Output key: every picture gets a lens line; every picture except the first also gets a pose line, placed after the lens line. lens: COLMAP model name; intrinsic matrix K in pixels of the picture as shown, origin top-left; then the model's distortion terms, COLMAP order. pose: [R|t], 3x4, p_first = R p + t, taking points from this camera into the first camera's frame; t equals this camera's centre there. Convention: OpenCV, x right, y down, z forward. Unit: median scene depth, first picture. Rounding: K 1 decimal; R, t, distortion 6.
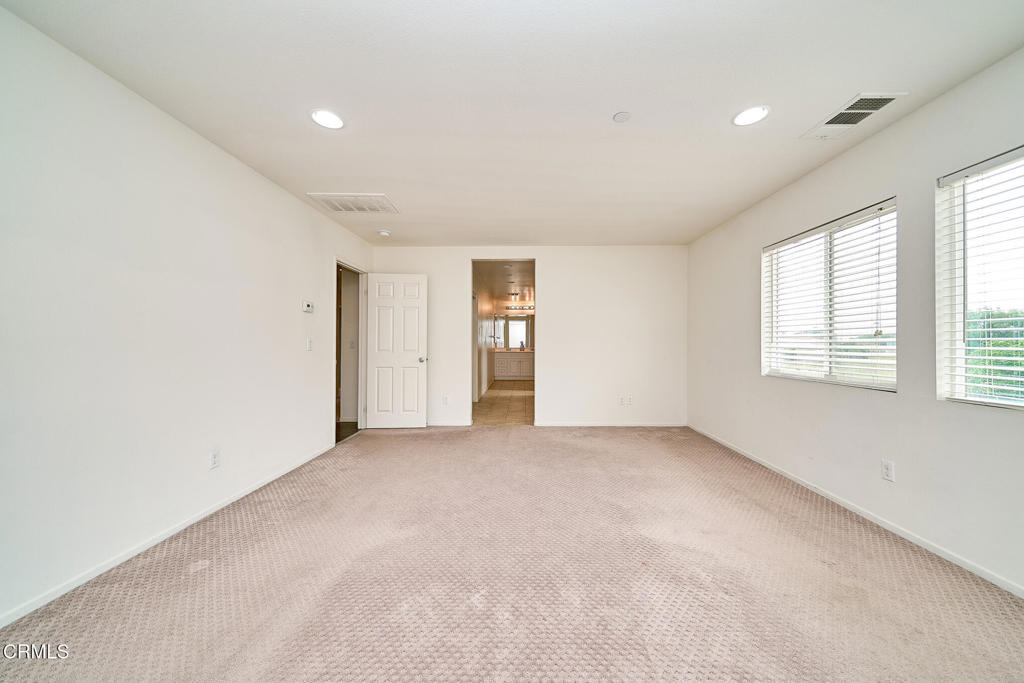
lens RADIAL K [[348.8, 0, 515.7], [0, 348.8, 340.2], [0, 0, 1]] dist [0.000483, -0.003863]
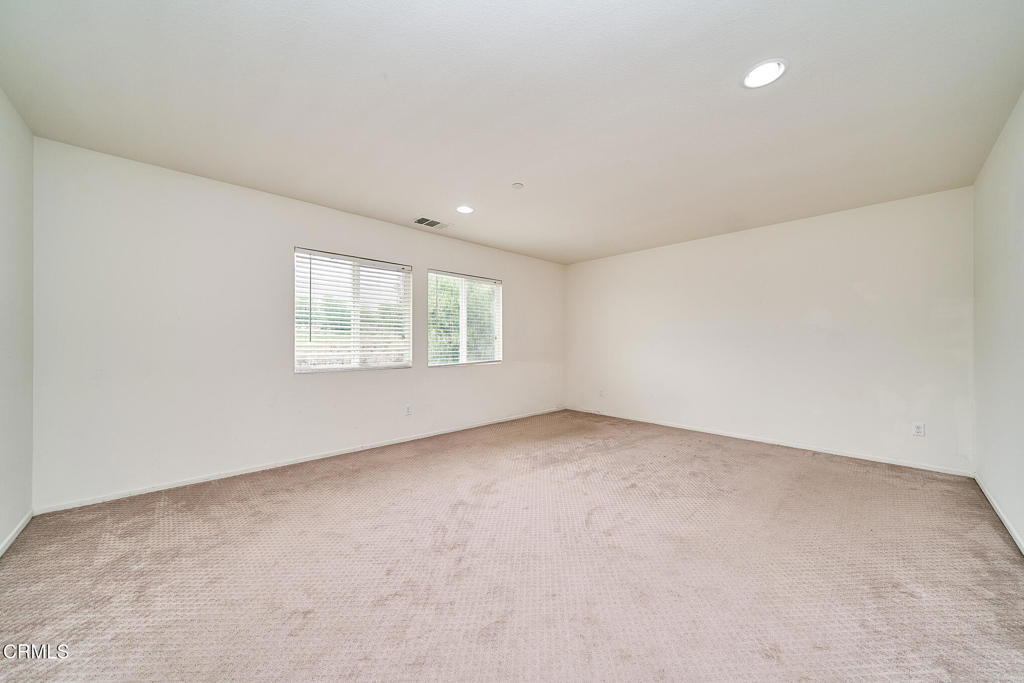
lens RADIAL K [[348.8, 0, 515.7], [0, 348.8, 340.2], [0, 0, 1]] dist [0.000483, -0.003863]
pose [[-0.700922, 0.002646, 0.713233, -0.438627], [-0.007881, 0.999903, -0.011455, 0.009323], [-0.713195, -0.013650, -0.700833, 1.223032]]
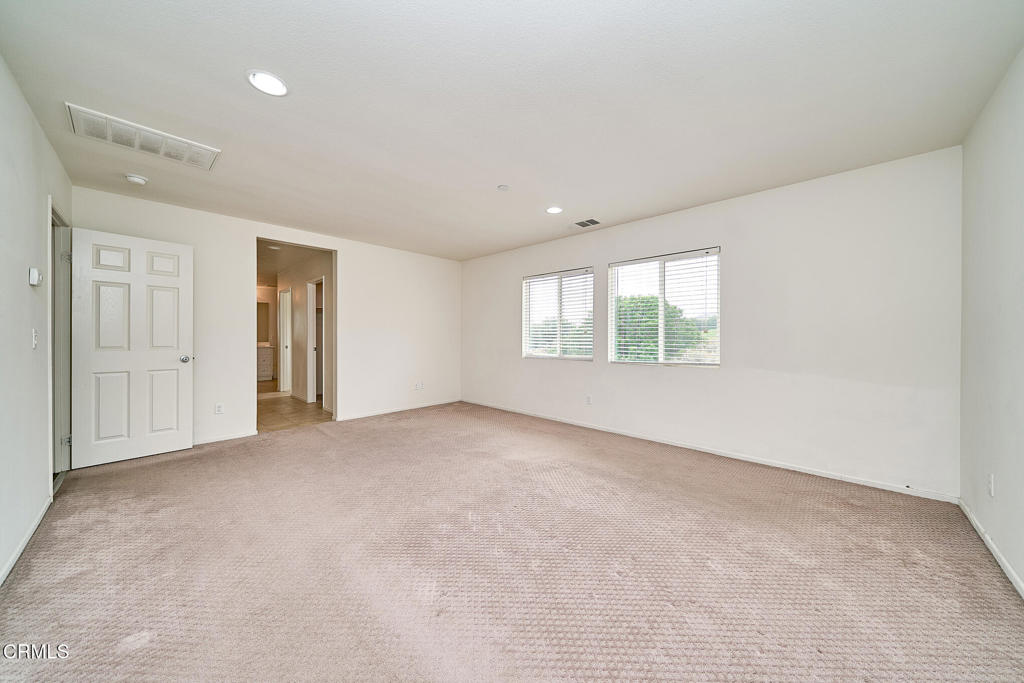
lens RADIAL K [[348.8, 0, 515.7], [0, 348.8, 340.2], [0, 0, 1]] dist [0.000483, -0.003863]
pose [[0.671432, -0.006421, 0.741039, -0.477794], [-0.008397, 0.999832, 0.016272, -0.003831], [-0.741019, -0.017148, 0.671265, -0.040563]]
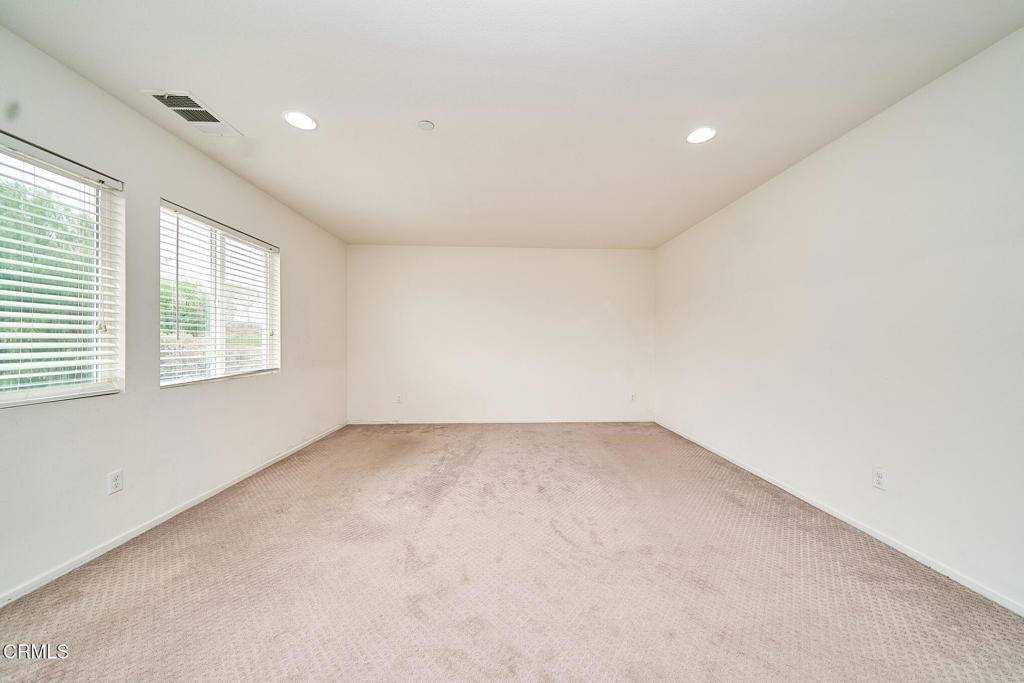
lens RADIAL K [[353.0, 0, 512.0], [0, 353.0, 341.5], [0, 0, 1]] dist [0.000232, -0.000036]
pose [[-0.999039, -0.000433, -0.043837, 0.075104], [-0.000062, 0.999964, -0.008484, 0.012044], [0.043839, -0.008473, -0.999003, 1.254348]]
